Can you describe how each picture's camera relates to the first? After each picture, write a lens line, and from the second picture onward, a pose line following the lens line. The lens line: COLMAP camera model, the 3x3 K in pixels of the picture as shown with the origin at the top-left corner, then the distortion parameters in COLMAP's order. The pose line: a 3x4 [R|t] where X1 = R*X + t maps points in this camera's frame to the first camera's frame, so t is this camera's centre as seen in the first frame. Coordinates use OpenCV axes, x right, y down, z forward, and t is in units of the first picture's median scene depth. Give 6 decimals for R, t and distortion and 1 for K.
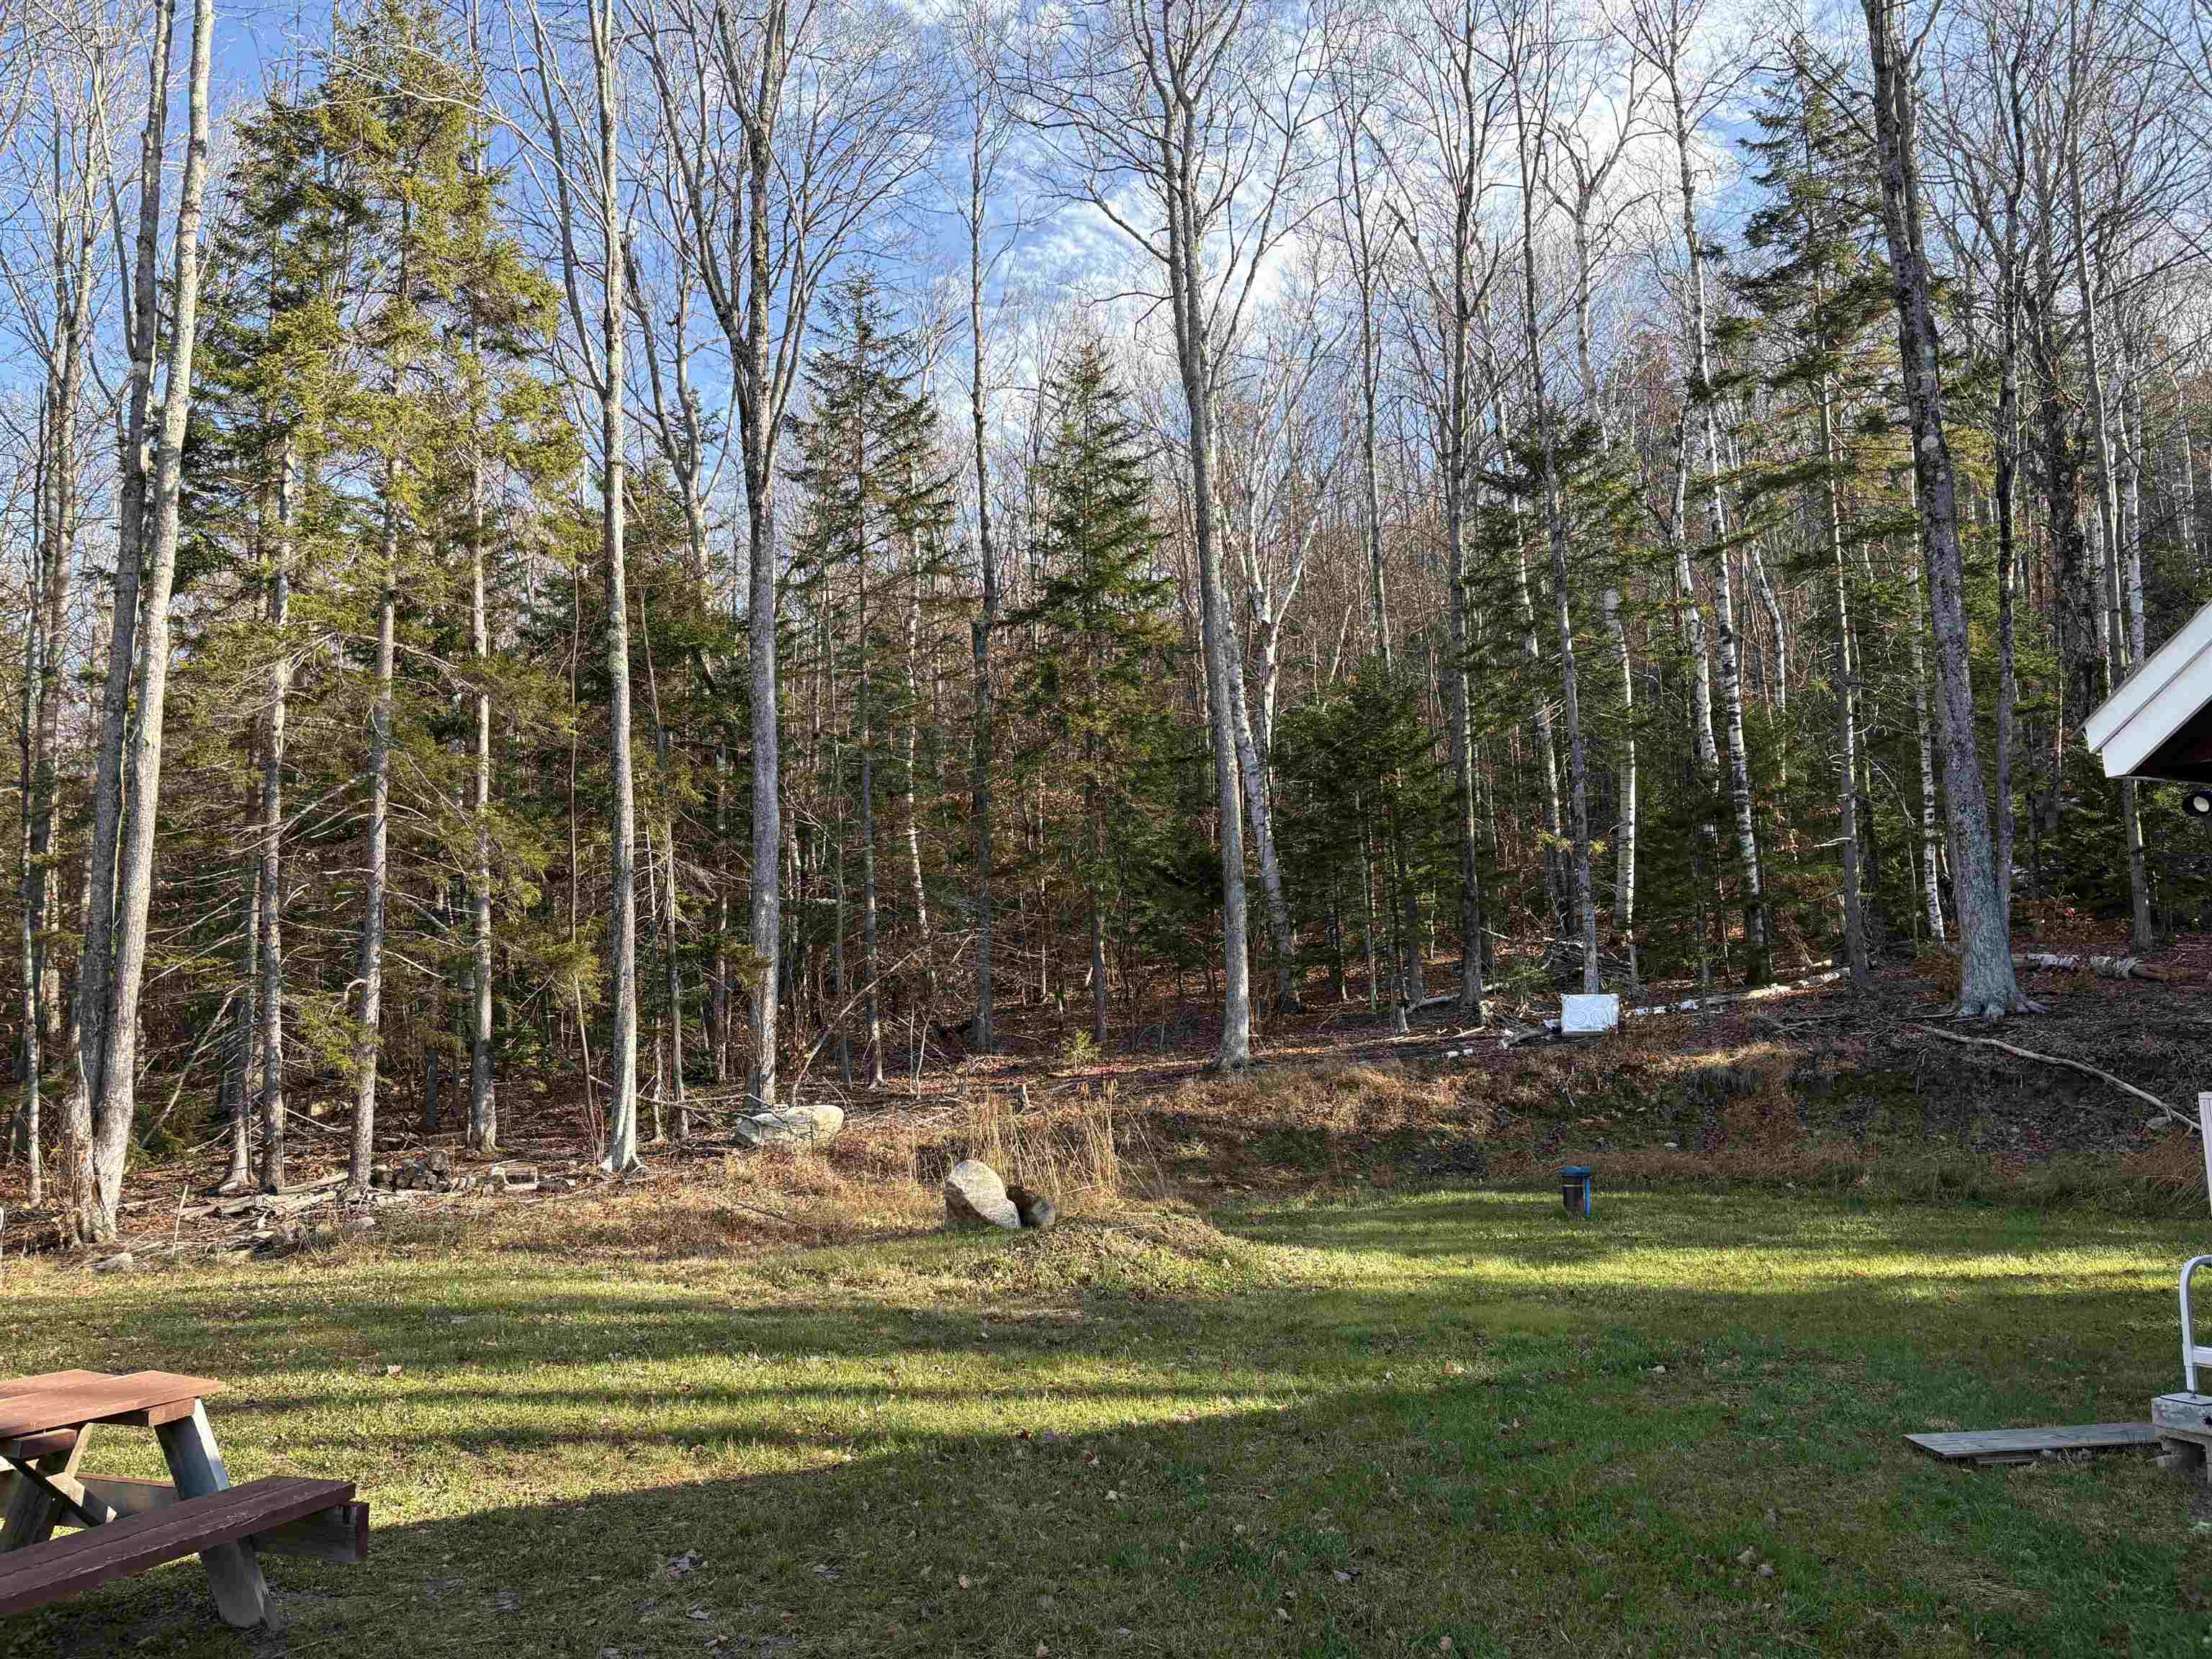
lens RADIAL K [[1649.9, 0, 1106.0], [0, 1649.9, 829.5], [0, 0, 1]] dist [0.035383, -0.059310]
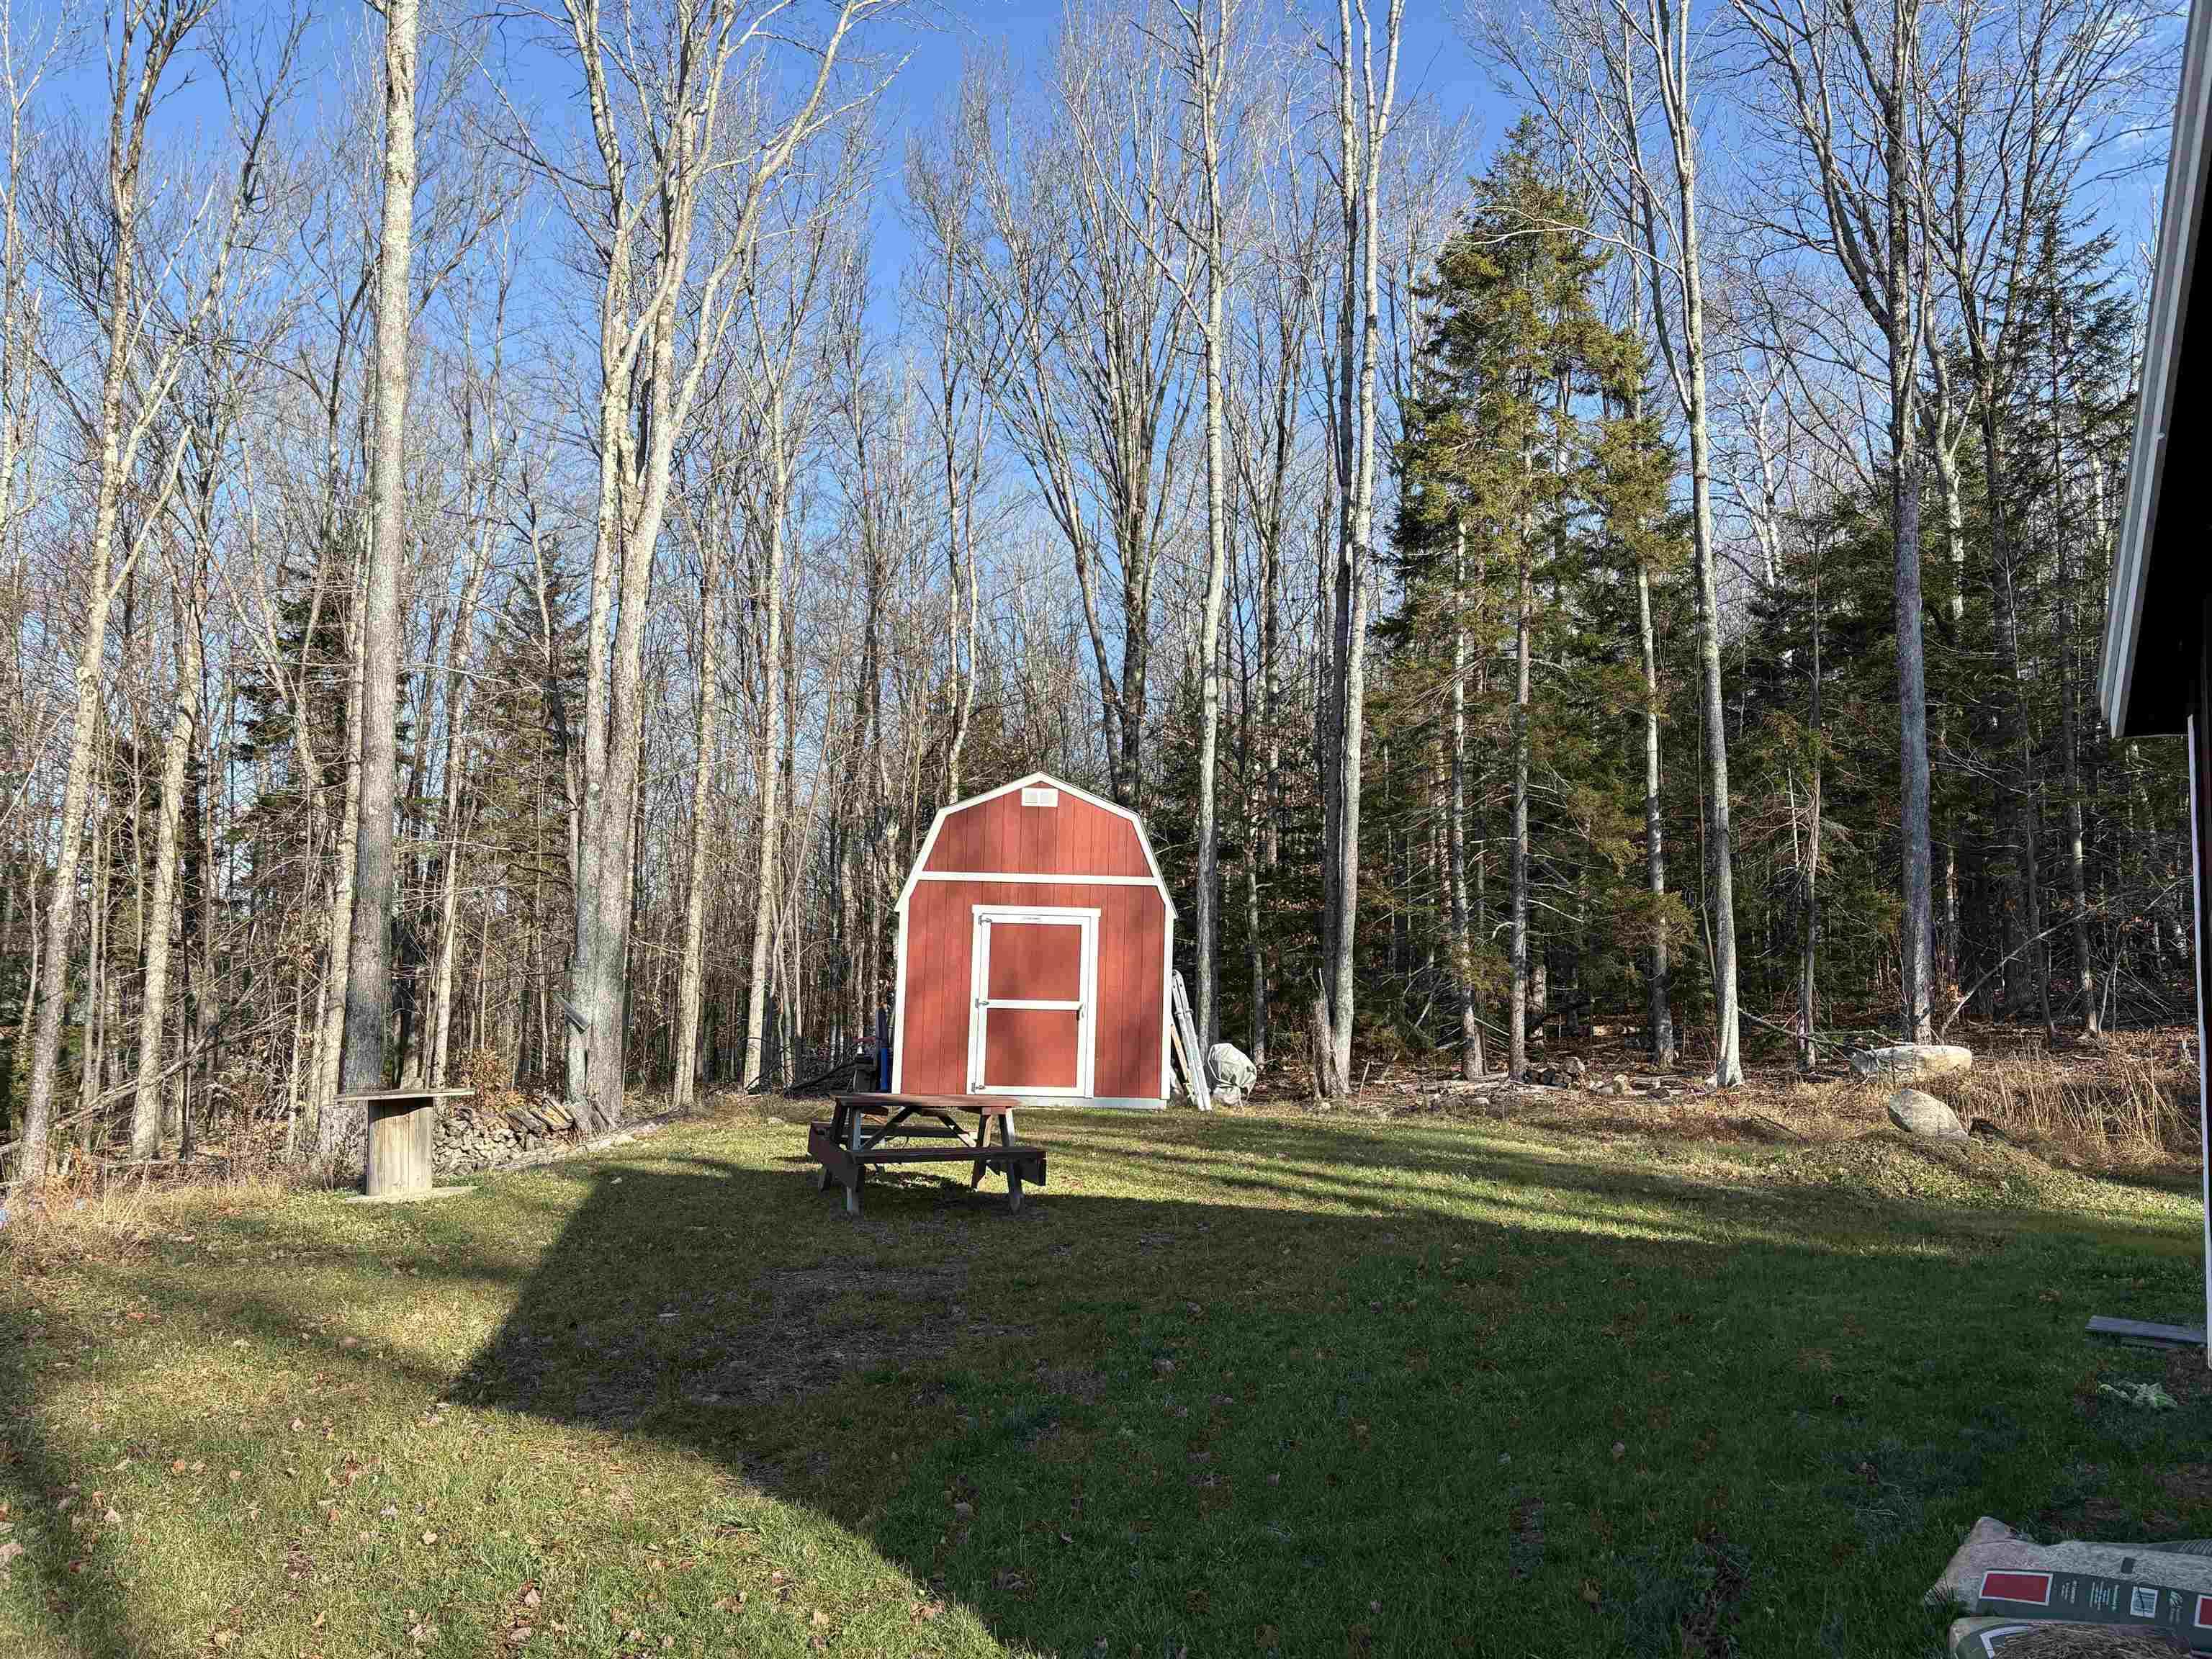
lens RADIAL K [[1649.9, 0, 1106.0], [0, 1649.9, 829.5], [0, 0, 1]] dist [0.035383, -0.059310]
pose [[0.646030, -0.038049, -0.762363, 0.325400], [0.062197, 0.998060, 0.002893, -0.005341], [0.760774, -0.049286, 0.647143, -0.079338]]
